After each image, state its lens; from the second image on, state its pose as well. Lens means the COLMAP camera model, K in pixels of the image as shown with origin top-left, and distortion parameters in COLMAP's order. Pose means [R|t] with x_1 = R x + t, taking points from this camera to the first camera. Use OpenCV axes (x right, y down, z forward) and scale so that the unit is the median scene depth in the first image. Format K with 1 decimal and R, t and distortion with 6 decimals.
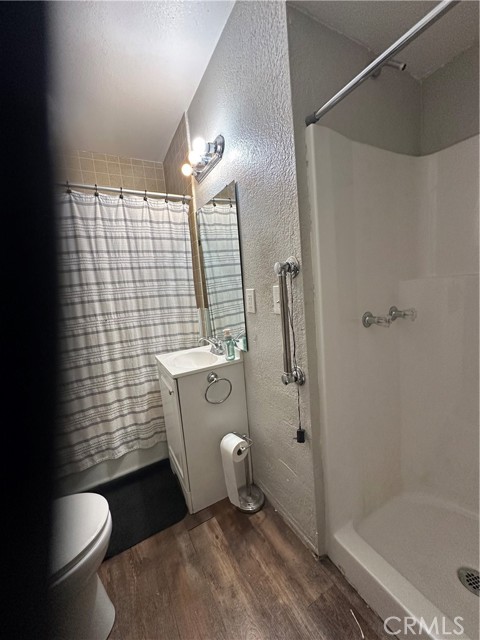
lens RADIAL K [[255.7, 0, 240.0], [0, 255.7, 320.0], [0, 0, 1]] dist [-0.000851, -0.000106]
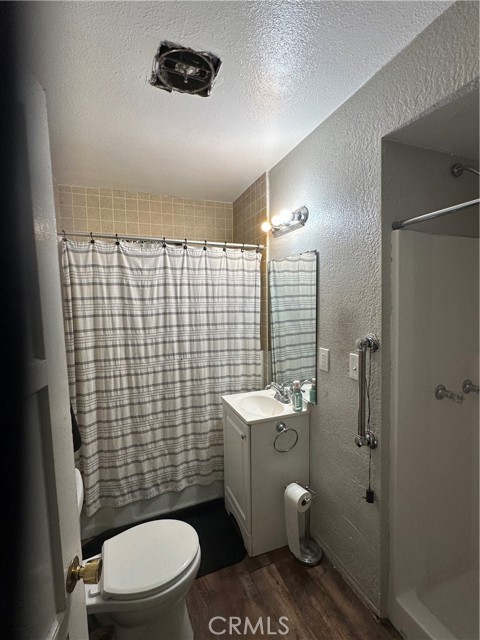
lens RADIAL K [[297.3, 0, 239.5], [0, 297.3, 320.1], [0, 0, 1]] dist [-0.000094, -0.000820]
pose [[0.989530, 0.072826, -0.124608, -0.153674], [-0.080602, 0.995026, -0.058538, -0.127244], [0.119725, 0.067969, 0.990478, -0.271612]]
